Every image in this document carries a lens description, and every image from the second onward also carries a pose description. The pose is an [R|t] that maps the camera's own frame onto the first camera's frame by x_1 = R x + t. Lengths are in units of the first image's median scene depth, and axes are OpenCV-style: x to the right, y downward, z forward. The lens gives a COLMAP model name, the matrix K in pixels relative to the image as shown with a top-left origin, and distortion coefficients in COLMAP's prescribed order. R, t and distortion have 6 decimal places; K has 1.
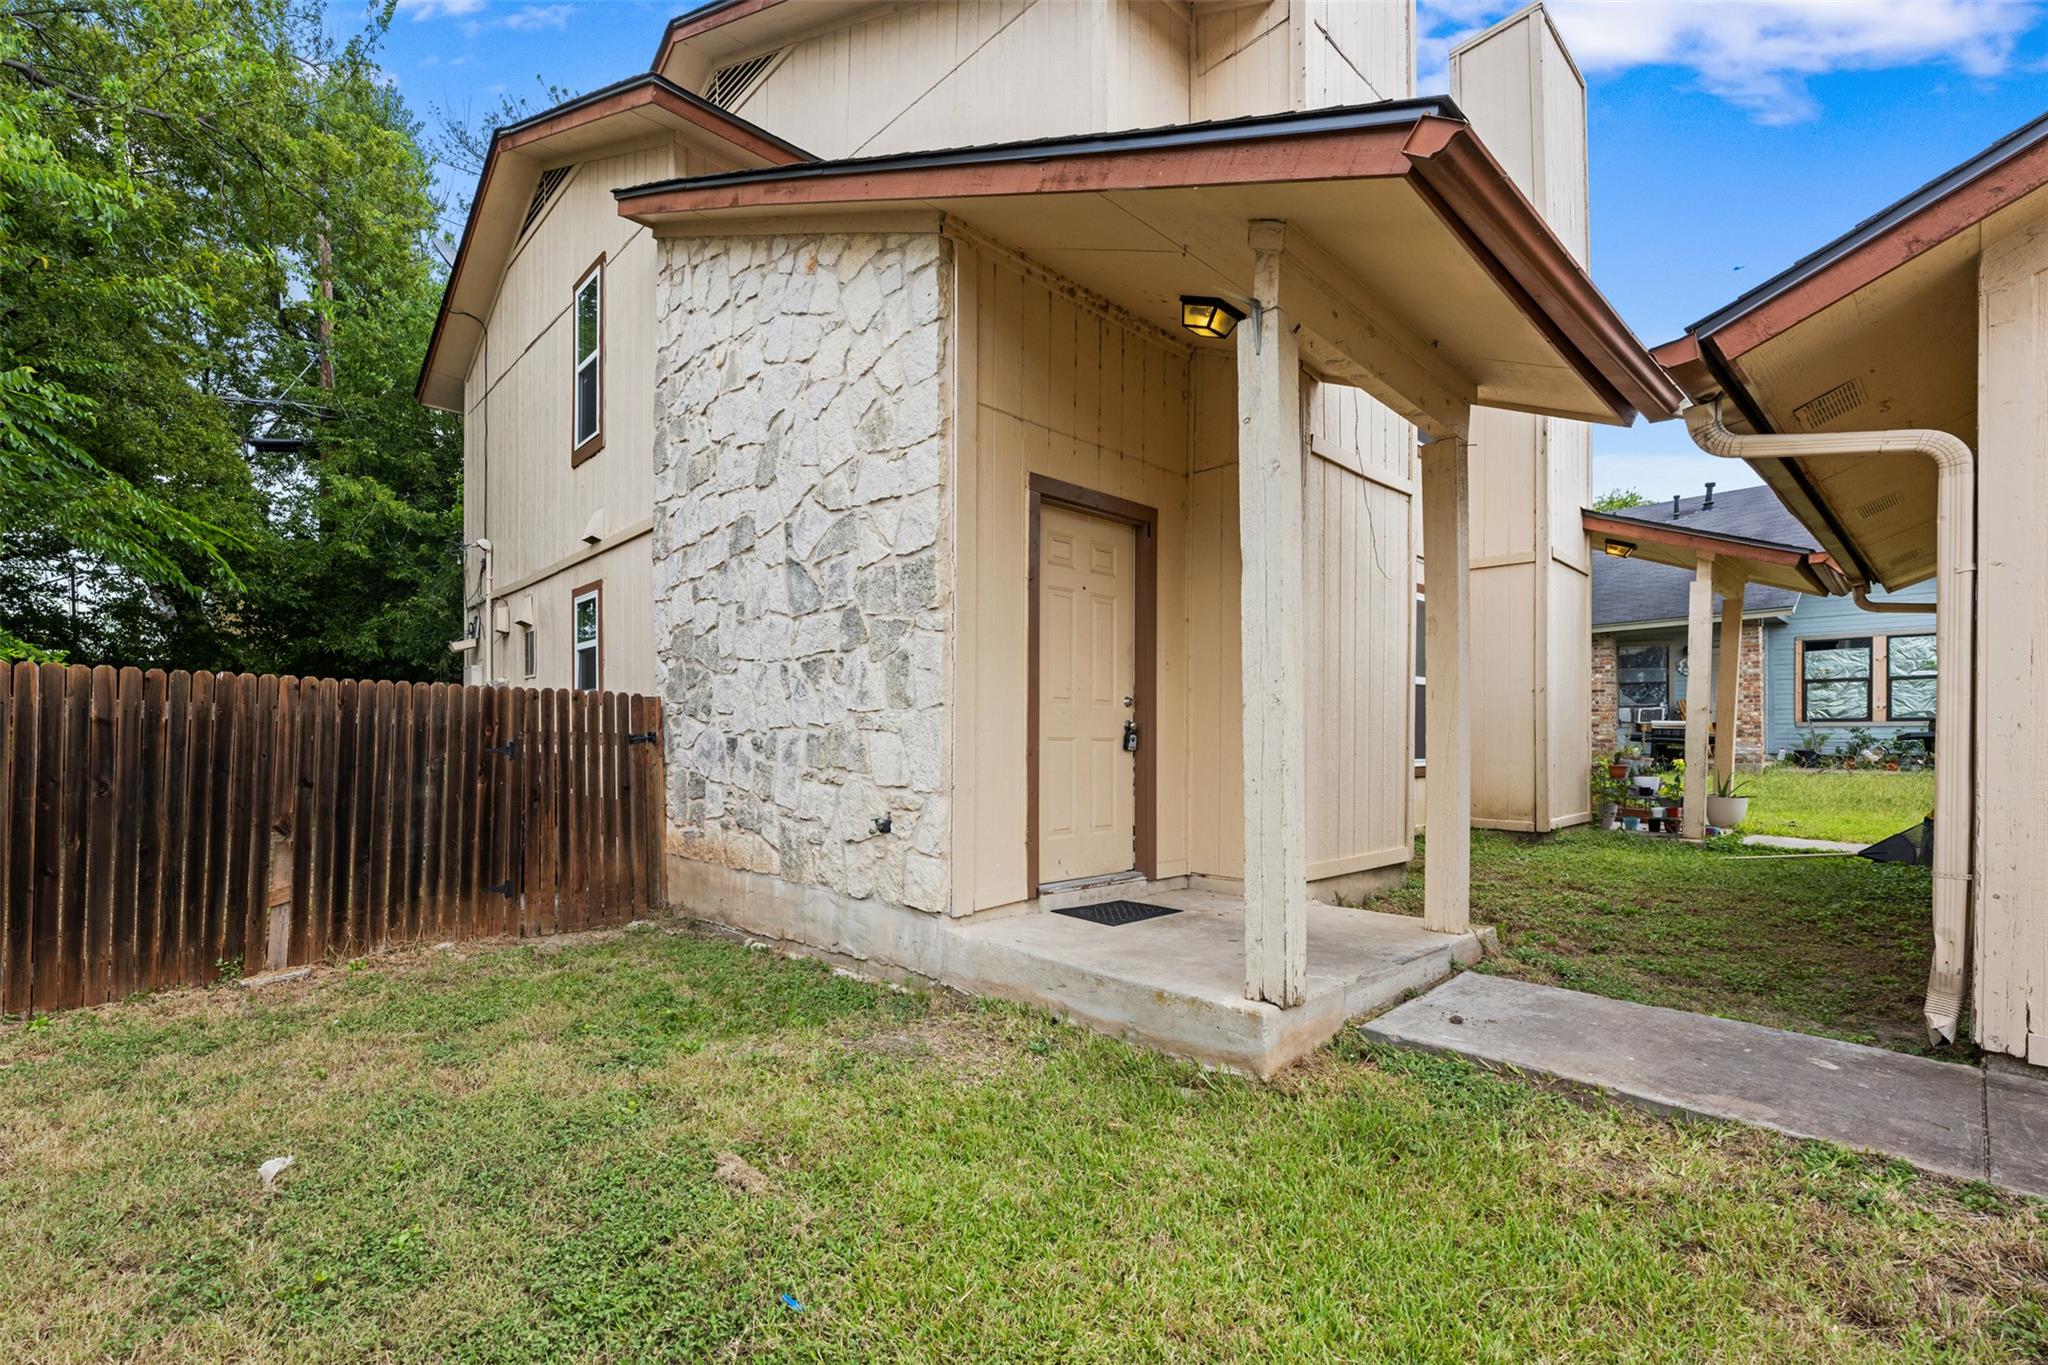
lens RADIAL K [[881.5, 0, 930.1], [0, 881.5, 743.3], [0, 0, 1]] dist [-0.000582, -0.000298]
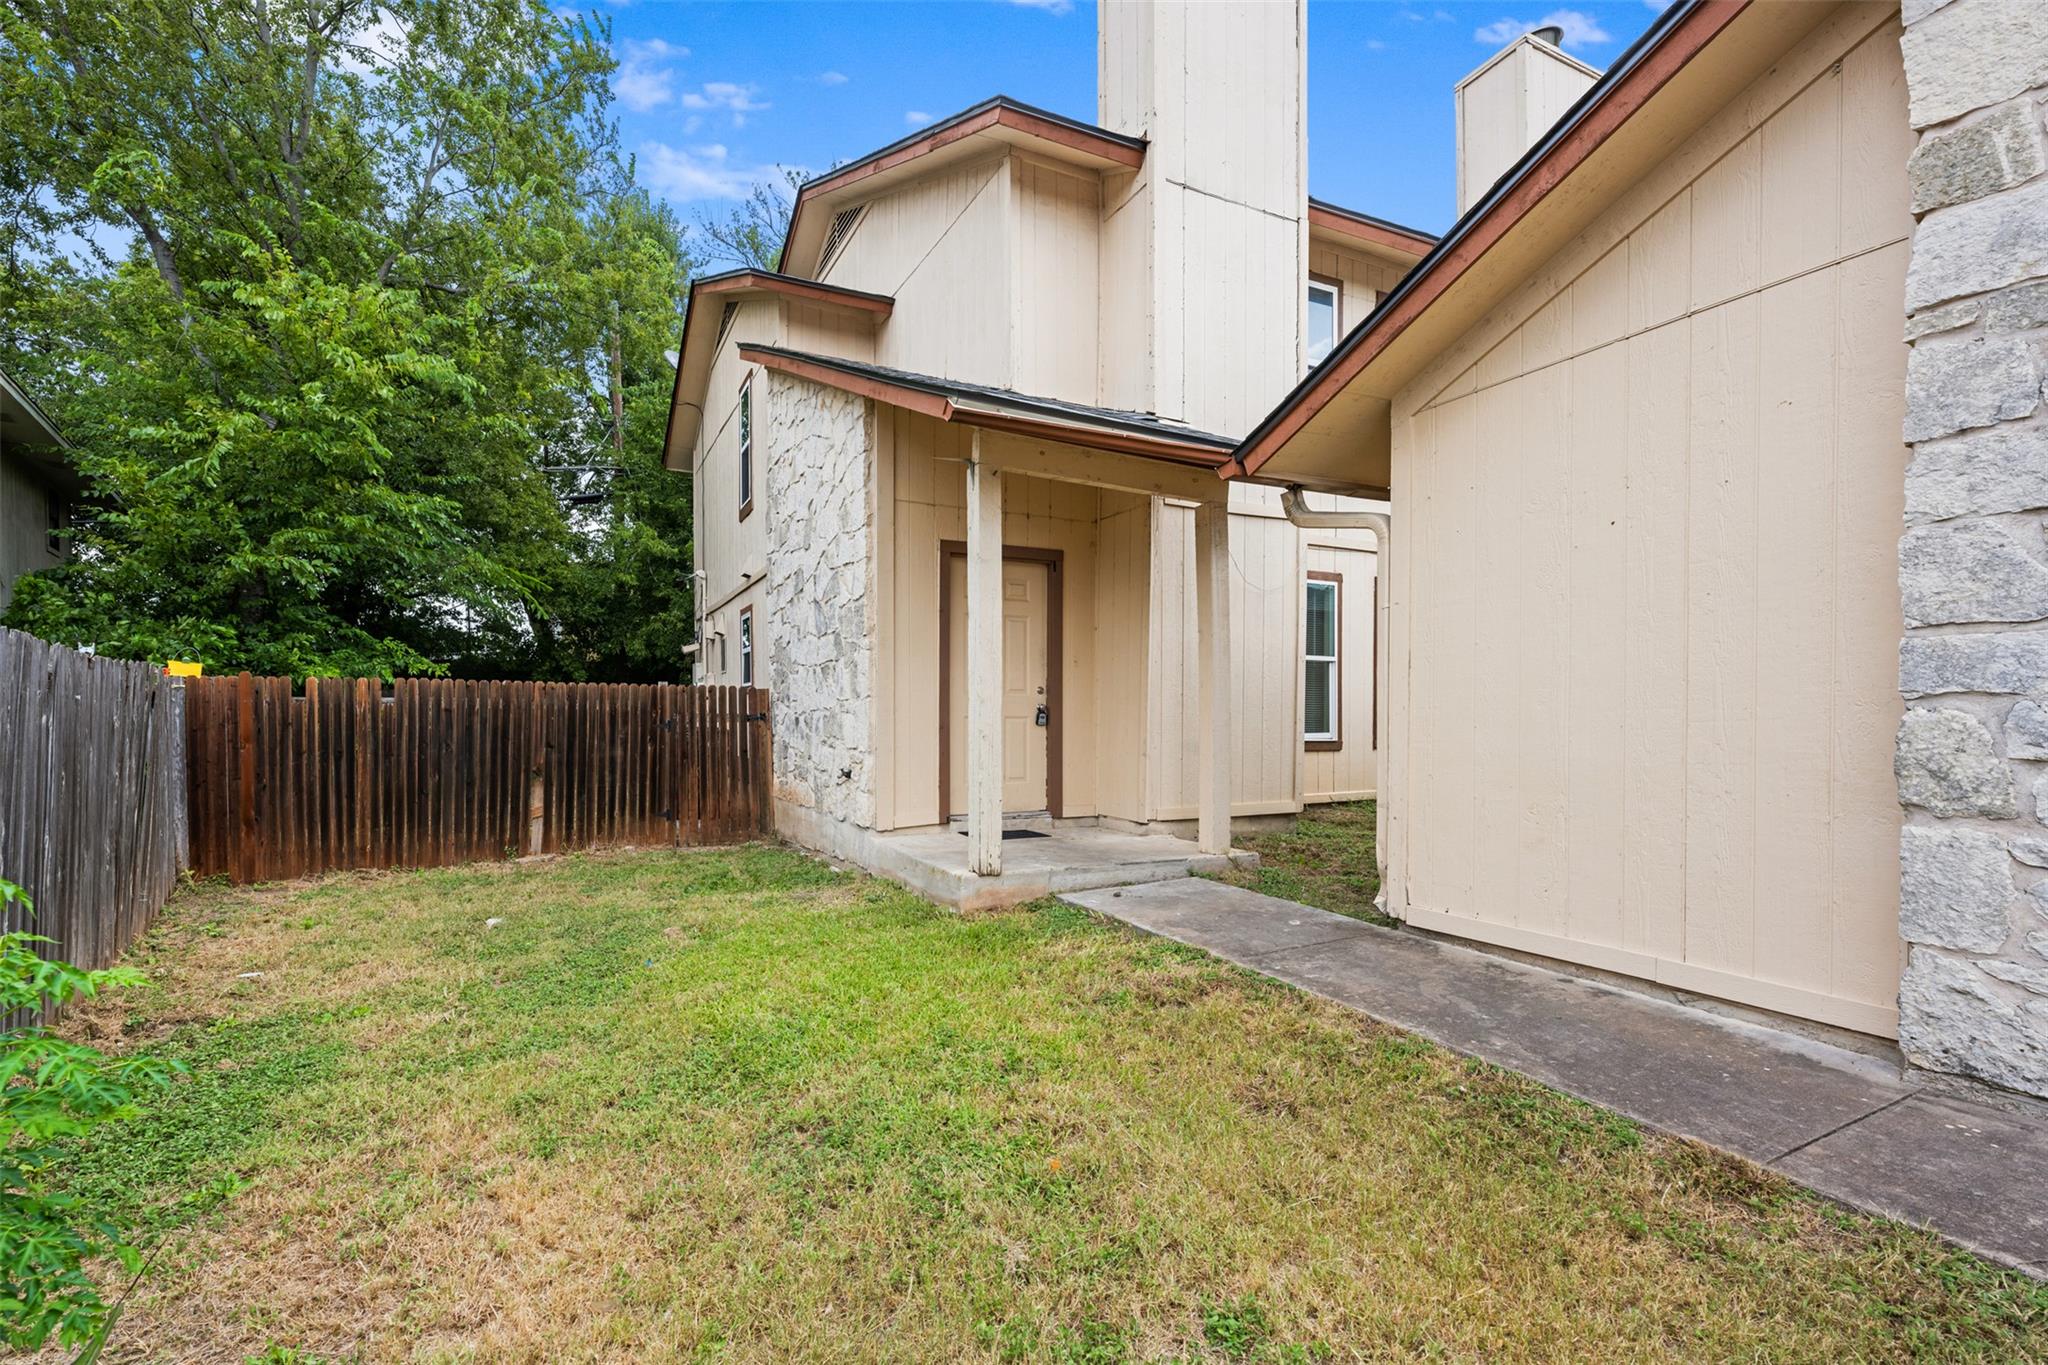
lens RADIAL K [[874.7, 0, 957.1], [0, 874.7, 733.0], [0, 0, 1]] dist [-0.000409, 0.000039]
pose [[0.961095, 0.000120, -0.276217, 0.491725], [0.004756, 0.999844, 0.016982, -0.003258], [0.276176, -0.017635, 0.960945, -0.381622]]
